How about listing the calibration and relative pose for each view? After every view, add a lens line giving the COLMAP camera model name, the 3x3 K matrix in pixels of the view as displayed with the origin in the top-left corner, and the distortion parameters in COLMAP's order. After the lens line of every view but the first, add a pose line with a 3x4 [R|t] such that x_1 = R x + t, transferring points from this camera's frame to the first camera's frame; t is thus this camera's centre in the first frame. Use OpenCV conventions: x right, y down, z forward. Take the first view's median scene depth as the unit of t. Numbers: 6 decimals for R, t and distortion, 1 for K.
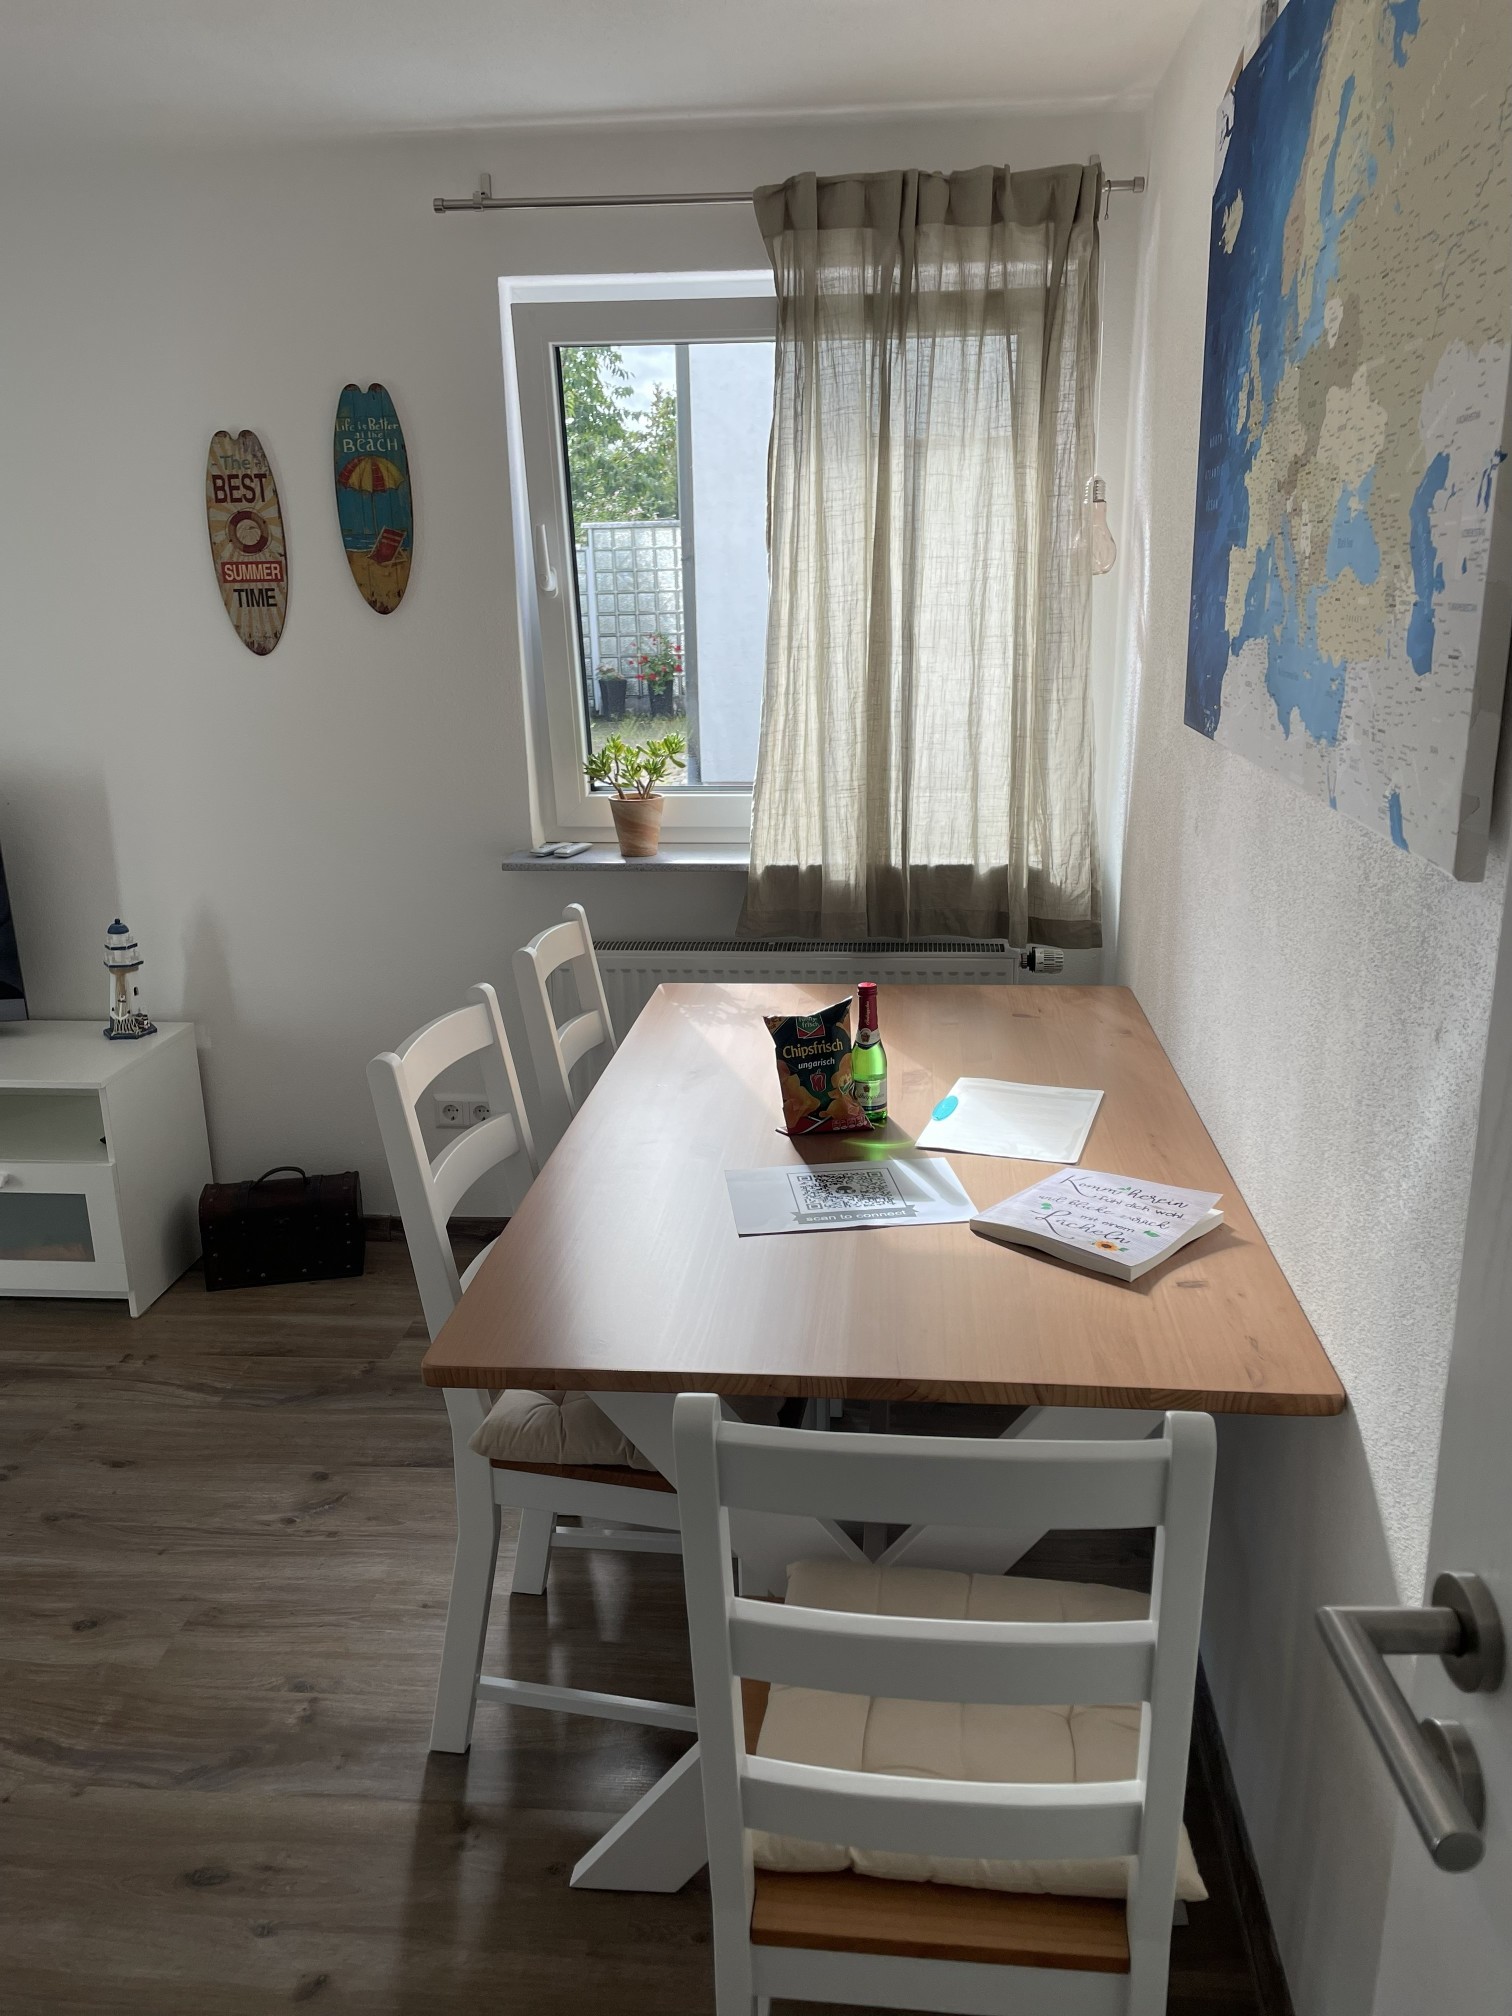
lens RADIAL K [[1537.6, 0, 762.8], [0, 1537.6, 1012.2], [0, 0, 1]] dist [0.070859, -0.065191]
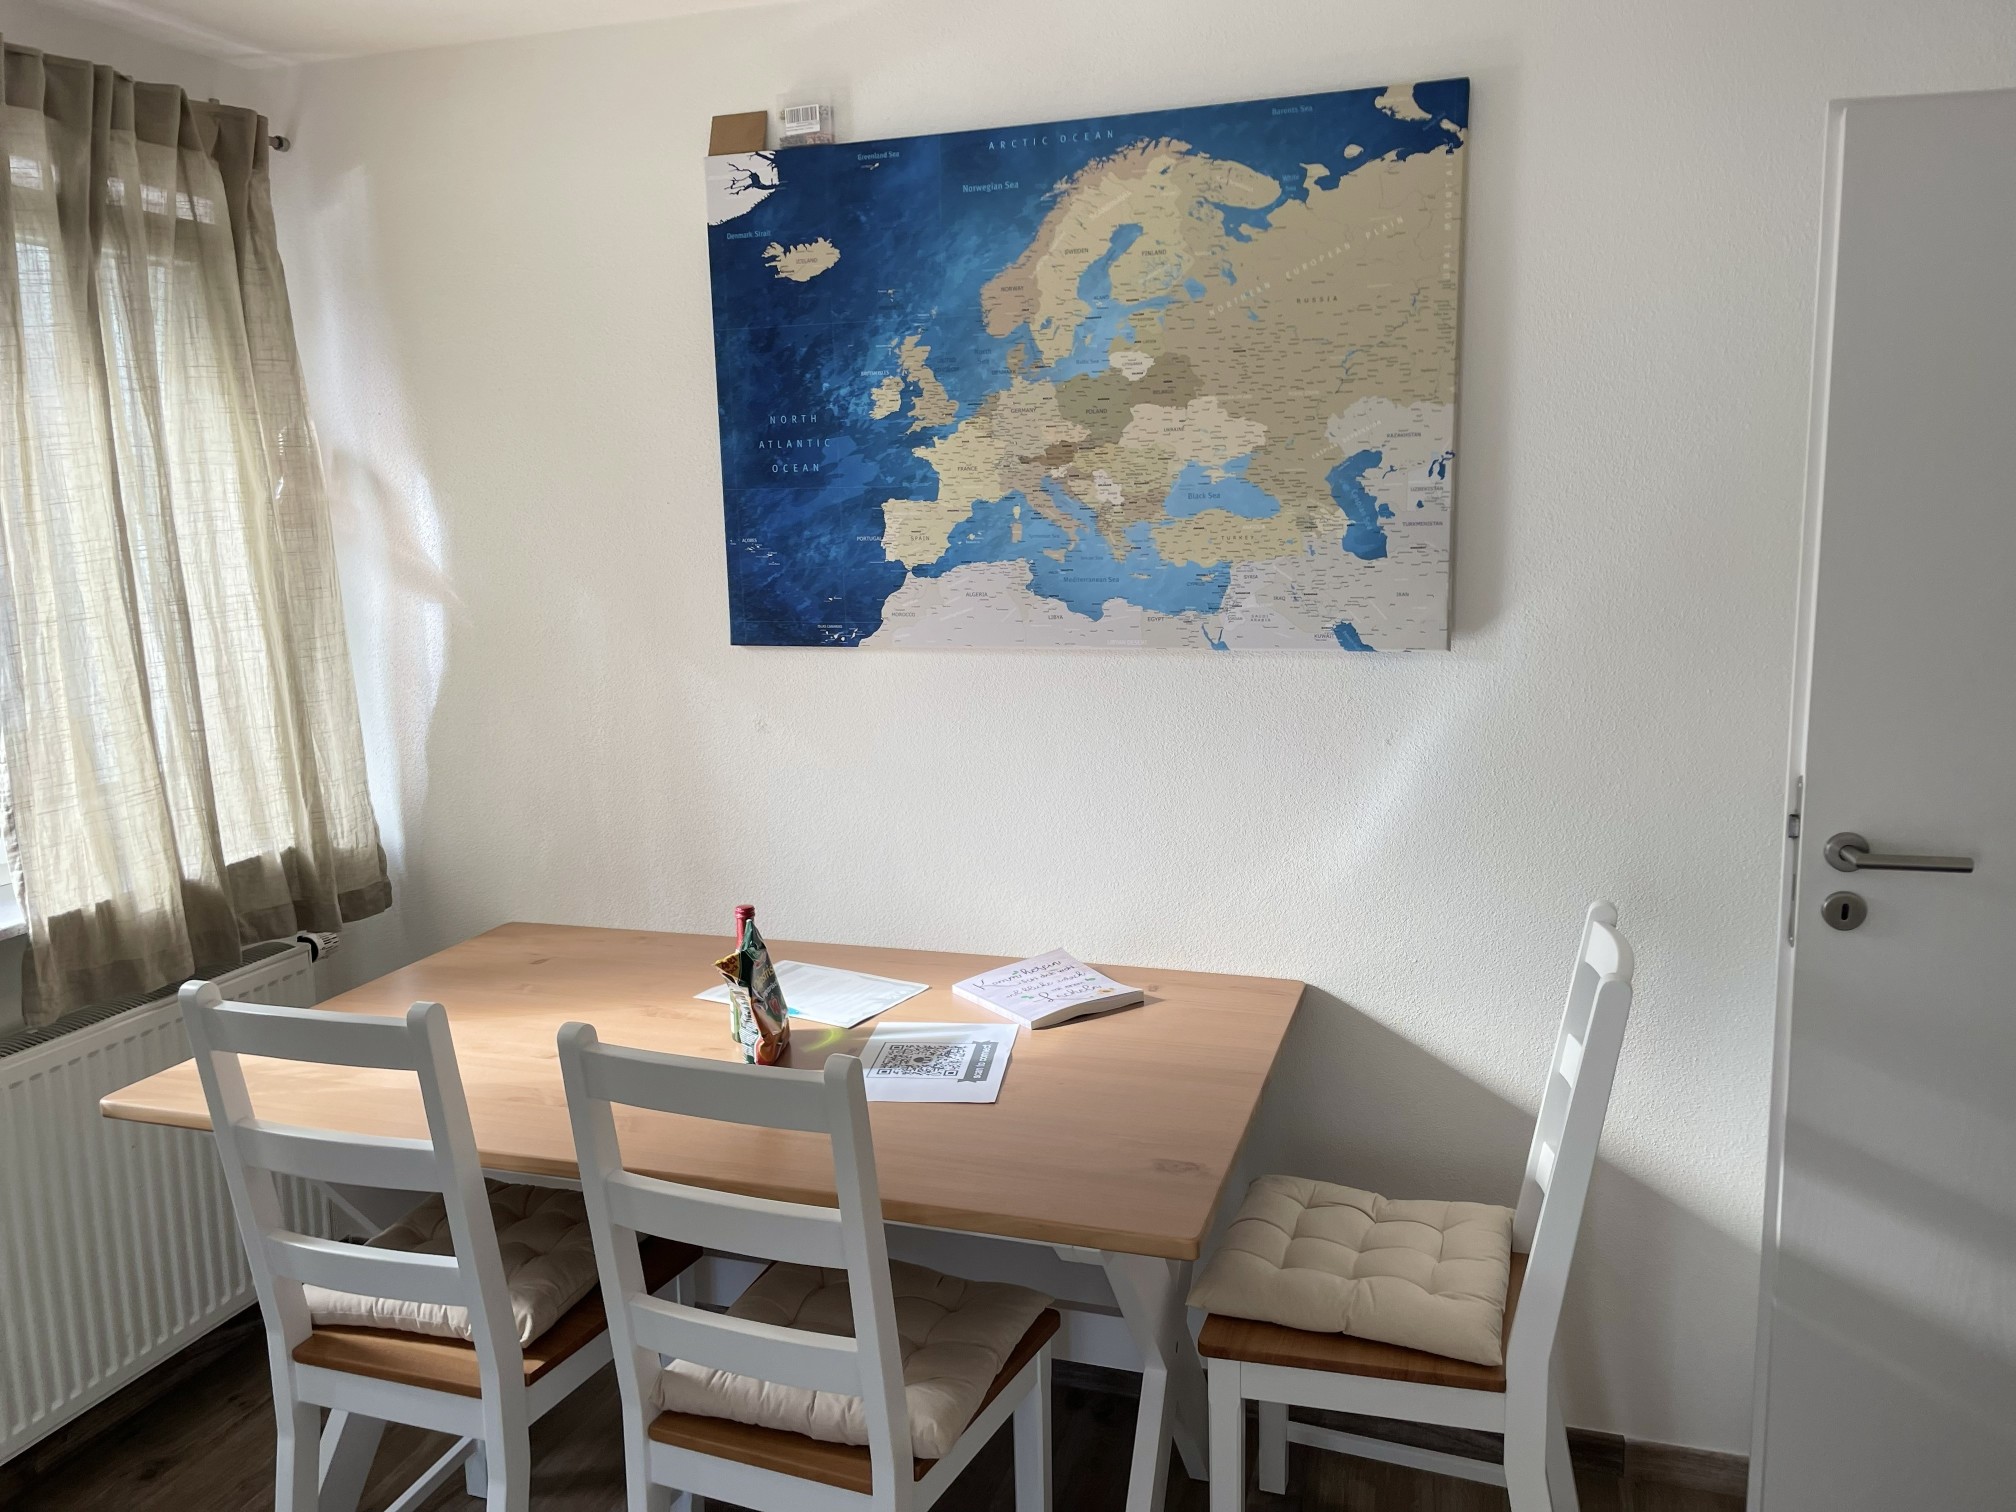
lens RADIAL K [[1537.6, 0, 1002.7], [0, 1537.6, 746.9], [0, 0, 1]] dist [0.070859, -0.065191]
pose [[0.218271, -0.146465, 0.964835, -0.611107], [0.283034, 0.955679, 0.081045, -0.108393], [-0.933943, 0.255391, 0.250051, 0.390339]]
